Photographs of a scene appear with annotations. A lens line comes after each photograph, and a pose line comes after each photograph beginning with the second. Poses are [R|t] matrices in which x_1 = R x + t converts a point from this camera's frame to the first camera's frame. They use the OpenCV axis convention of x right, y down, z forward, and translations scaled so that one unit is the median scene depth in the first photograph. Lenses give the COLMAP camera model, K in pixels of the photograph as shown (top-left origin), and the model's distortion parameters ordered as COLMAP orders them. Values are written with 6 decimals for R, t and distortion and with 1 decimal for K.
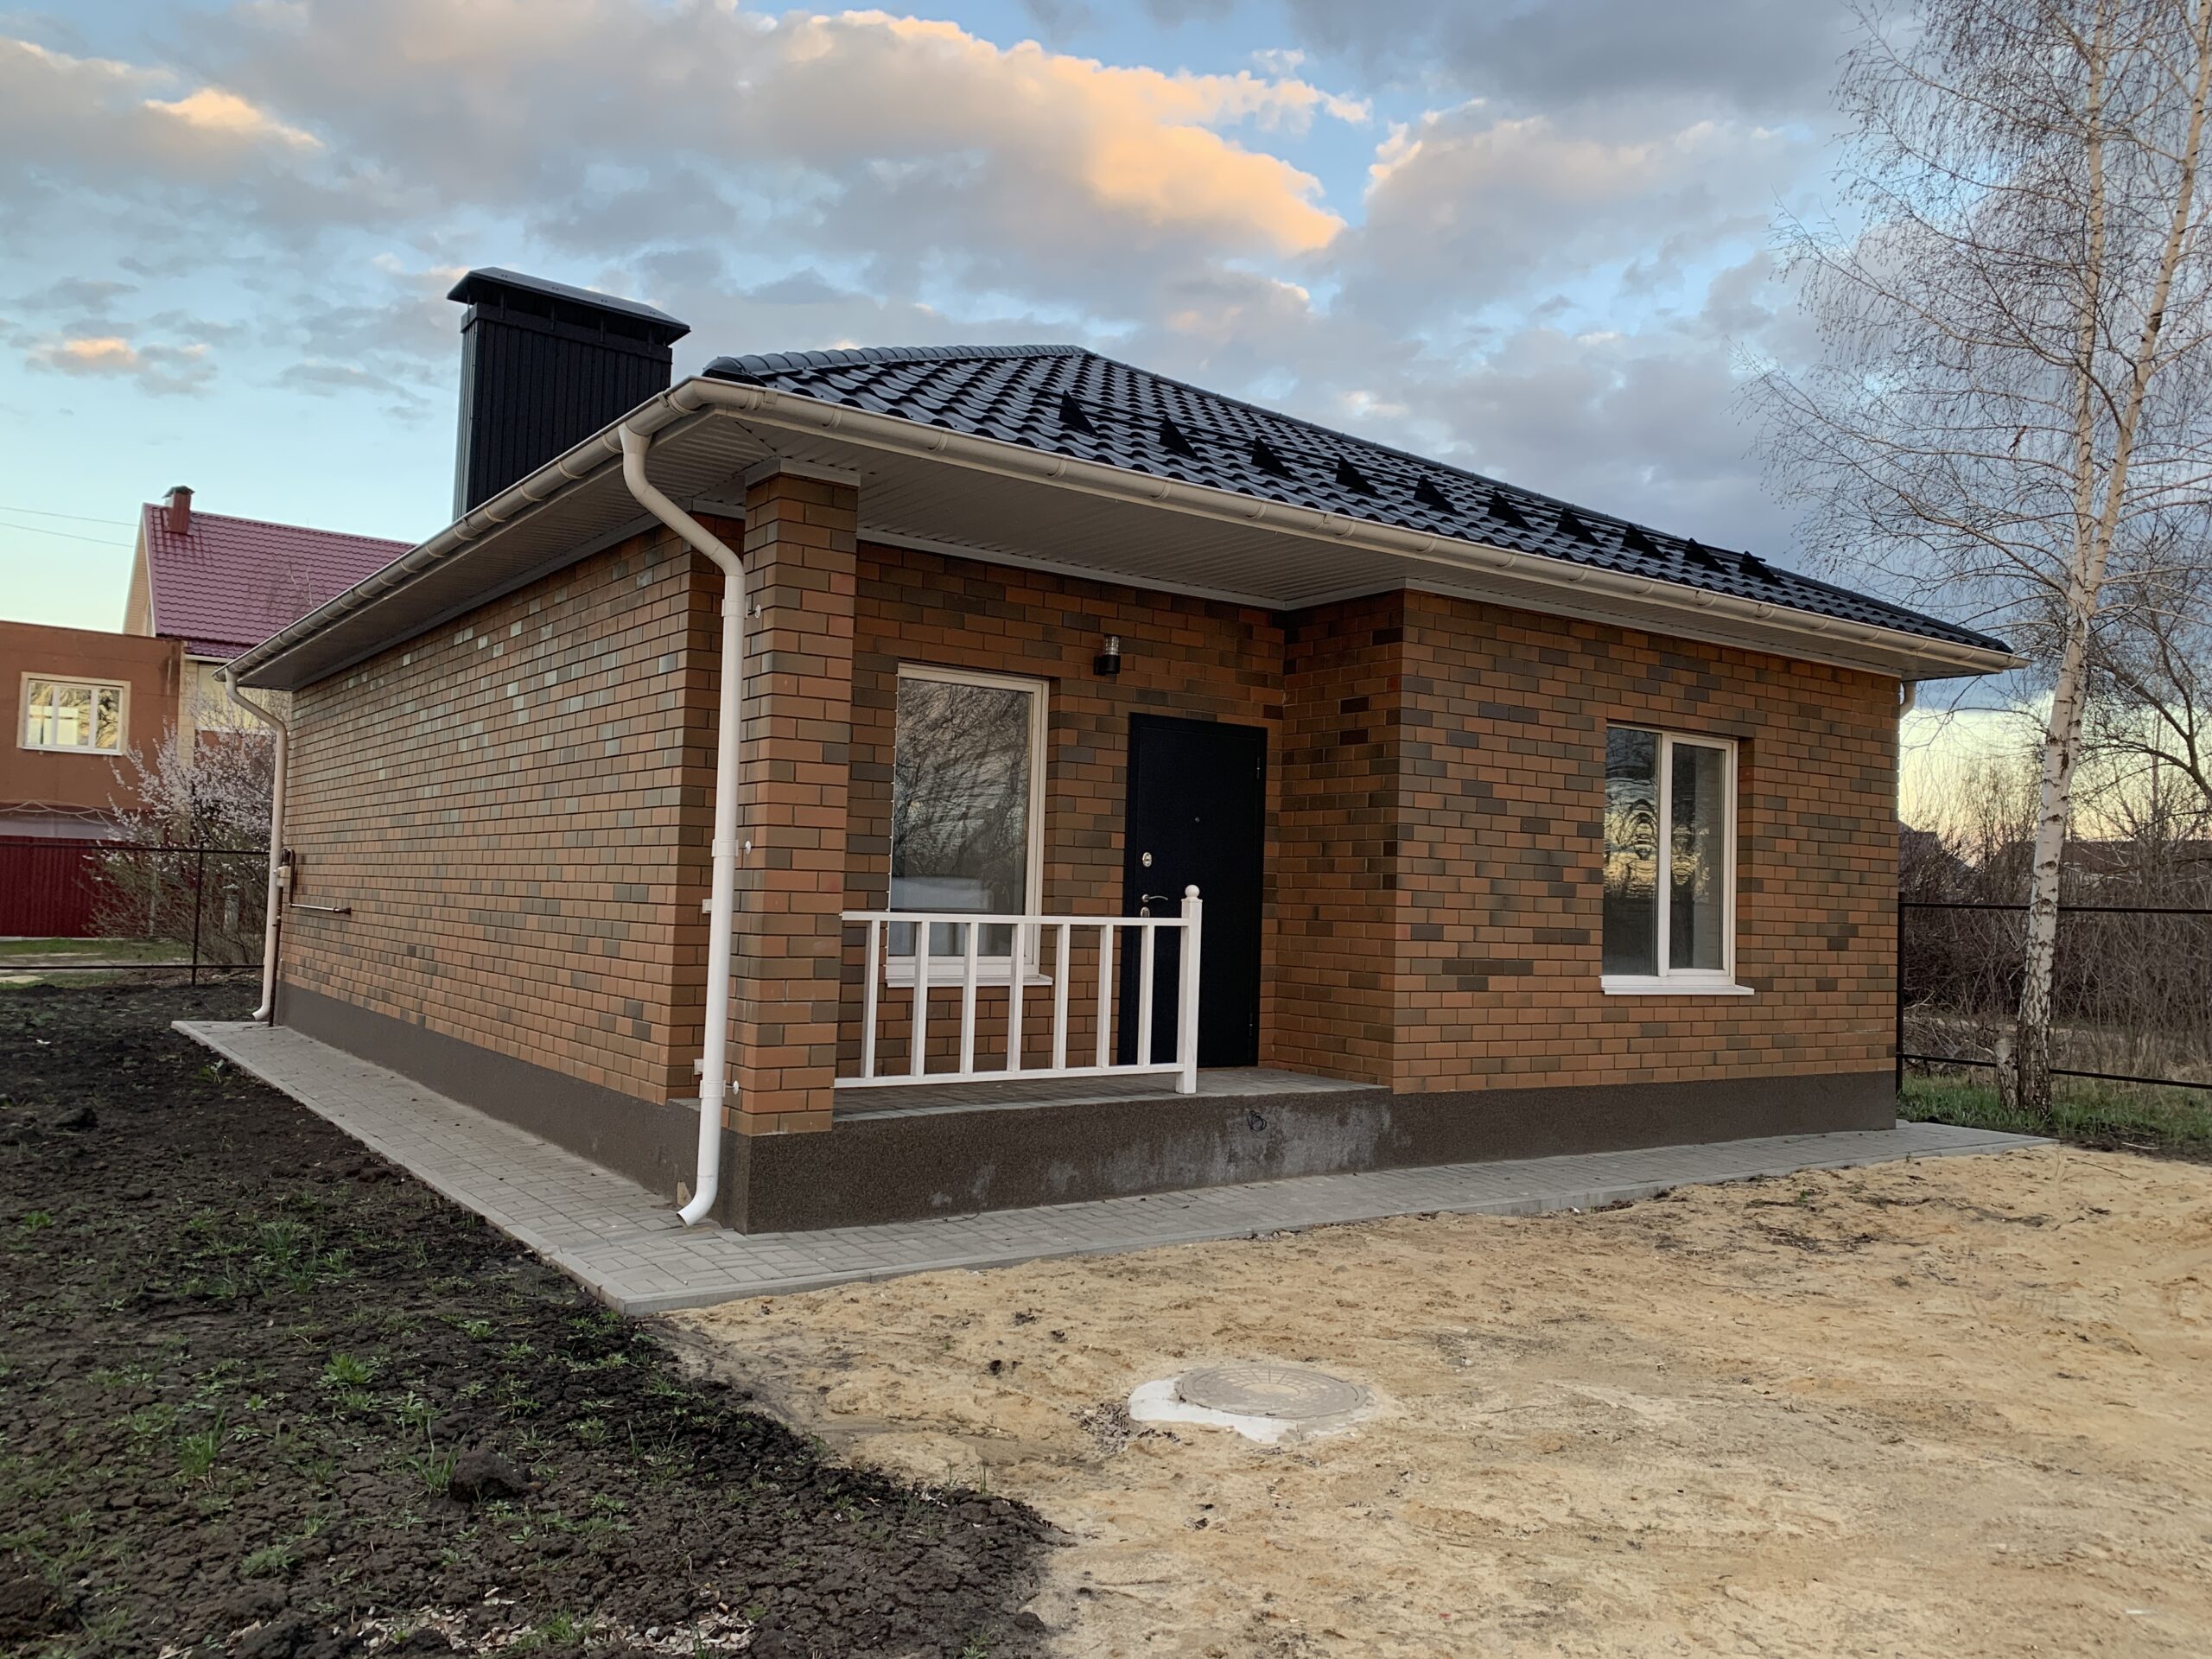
lens RADIAL K [[1644.0, 0, 1108.4], [0, 1644.0, 817.3], [0, 0, 1]] dist [0.126725, -0.237591]
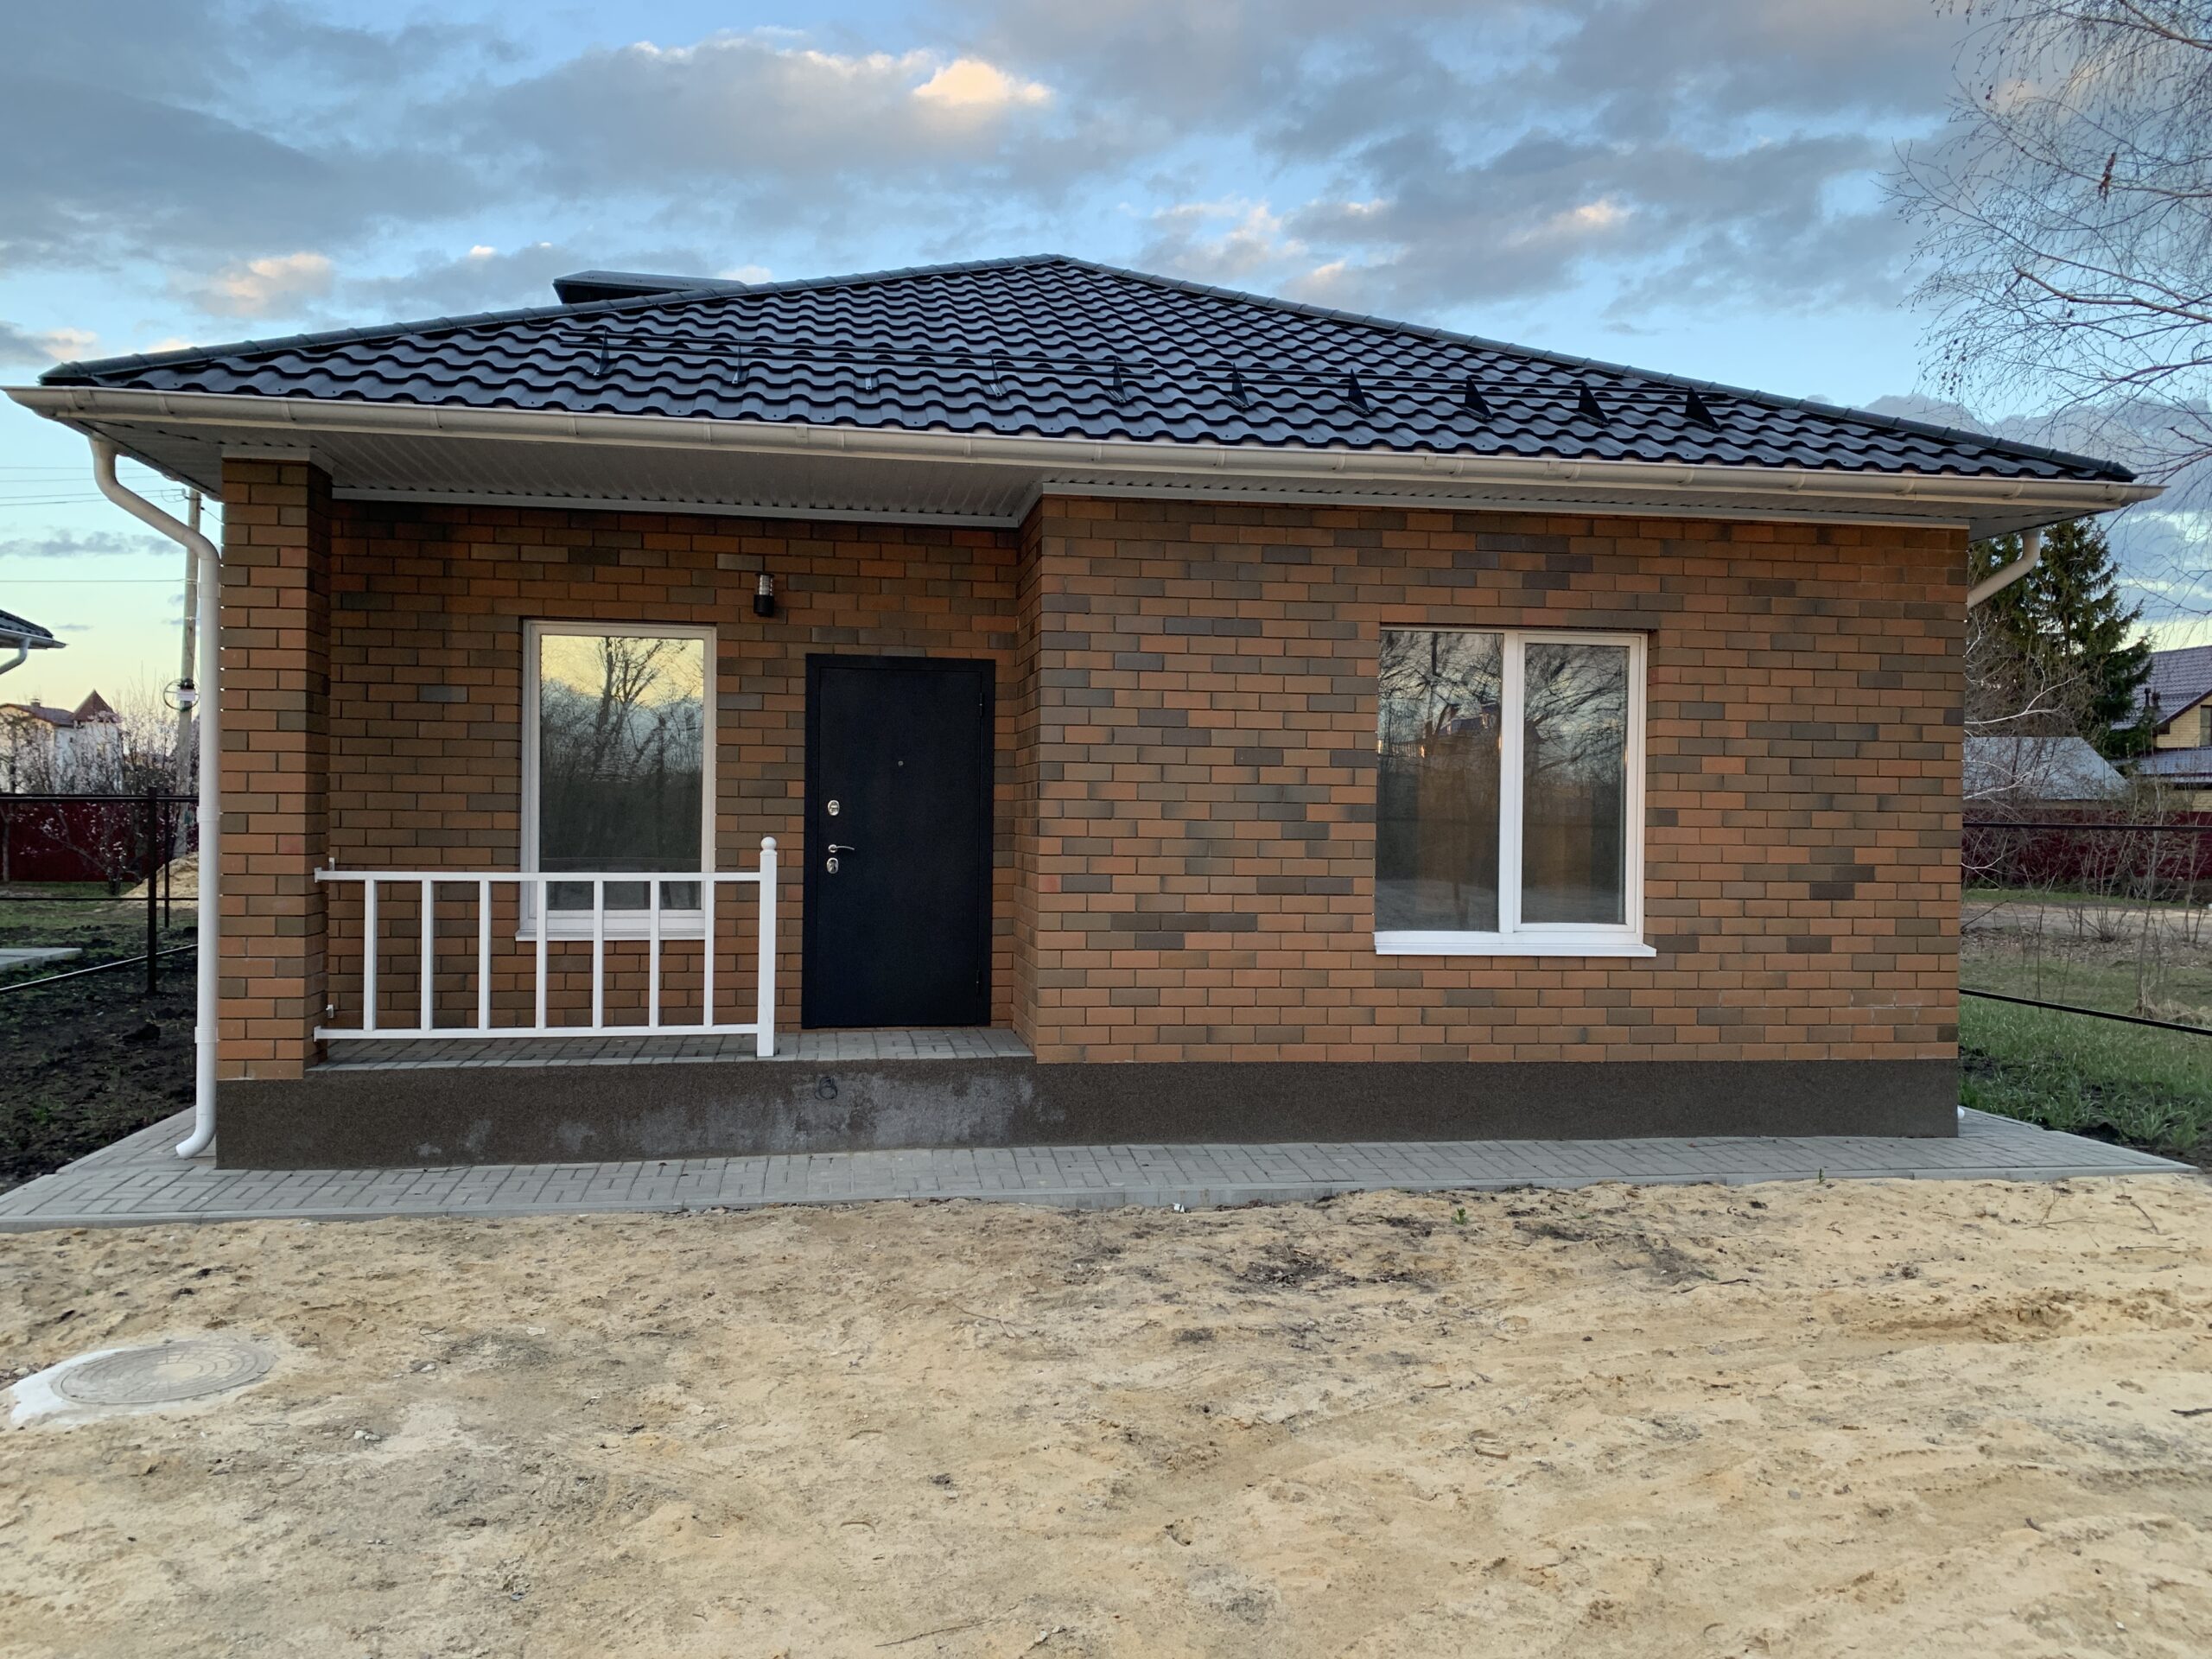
lens RADIAL K [[1644.0, 0, 1108.4], [0, 1644.0, 817.3], [0, 0, 1]] dist [0.126725, -0.237591]
pose [[0.897961, -0.018200, -0.439699, 0.589273], [0.038072, 0.998611, 0.036418, 0.002501], [0.438425, -0.049442, 0.897407, 0.214836]]
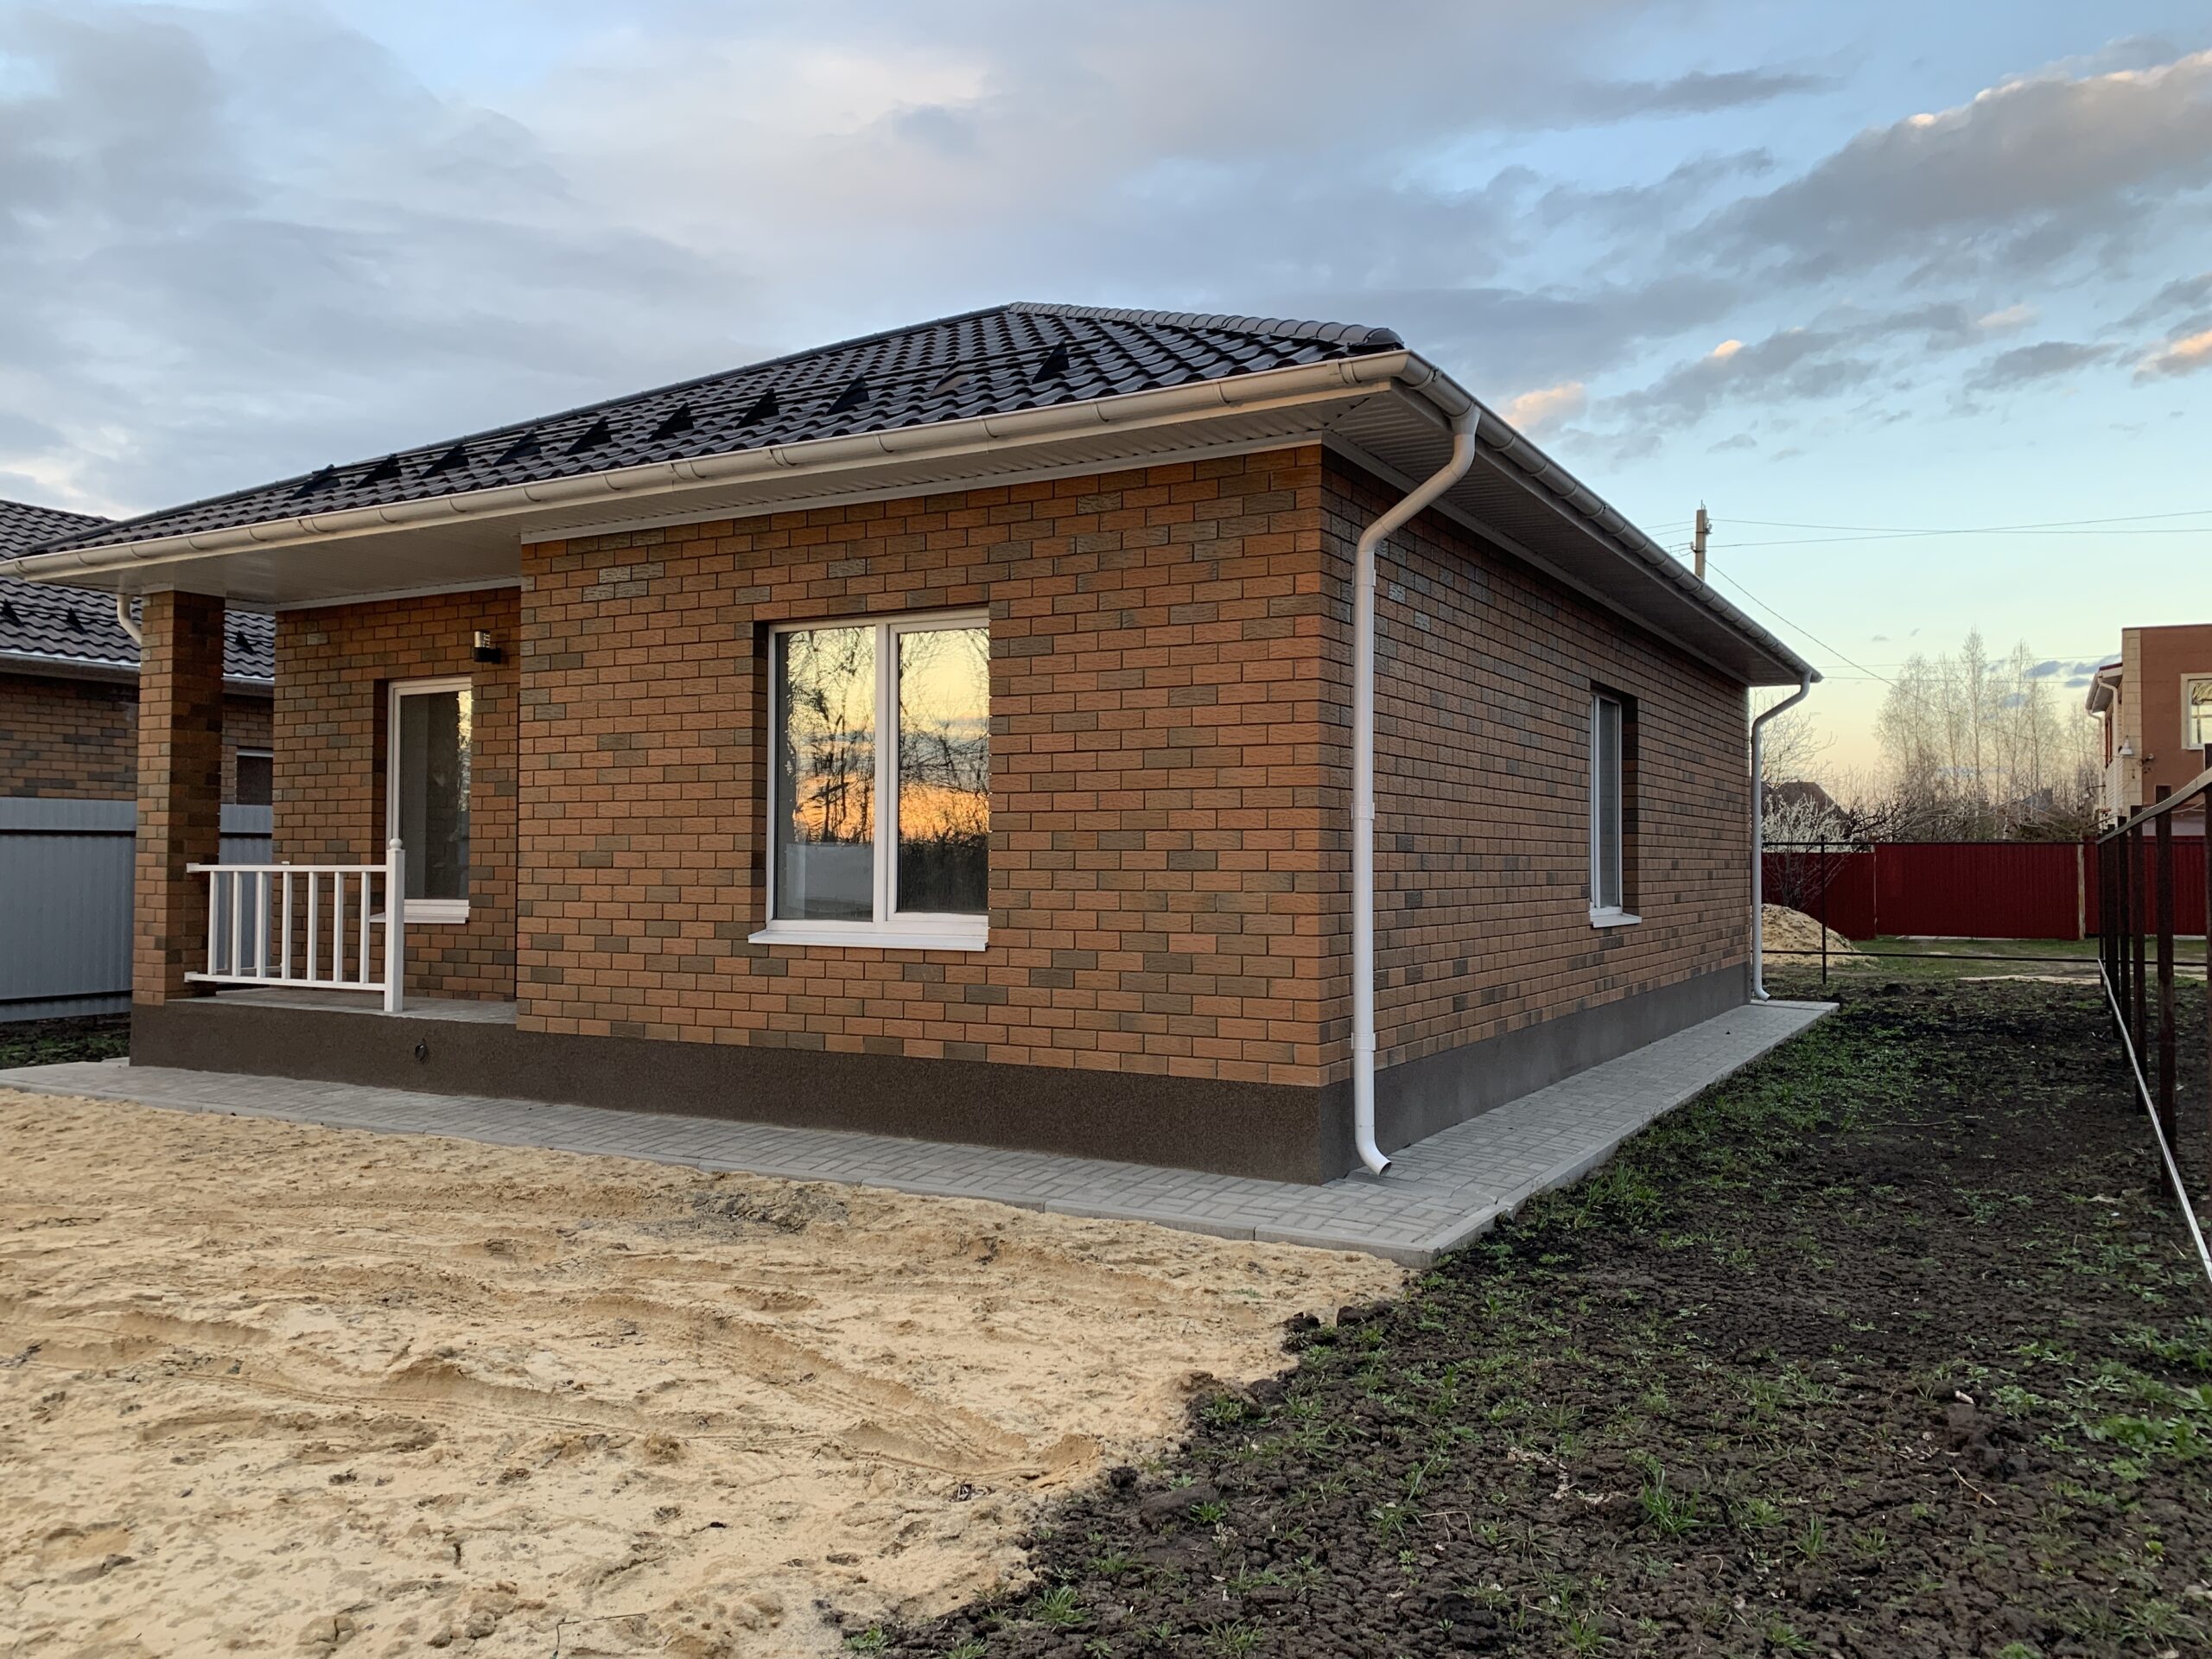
lens RADIAL K [[1679.4, 0, 1055.0], [0, 1679.4, 754.5], [0, 0, 1]] dist [-0.003629, -0.001600]
pose [[0.424474, -0.086855, -0.901265, 1.262372], [0.057876, 0.995956, -0.068722, 0.085683], [0.903588, -0.022991, 0.427784, 0.835735]]
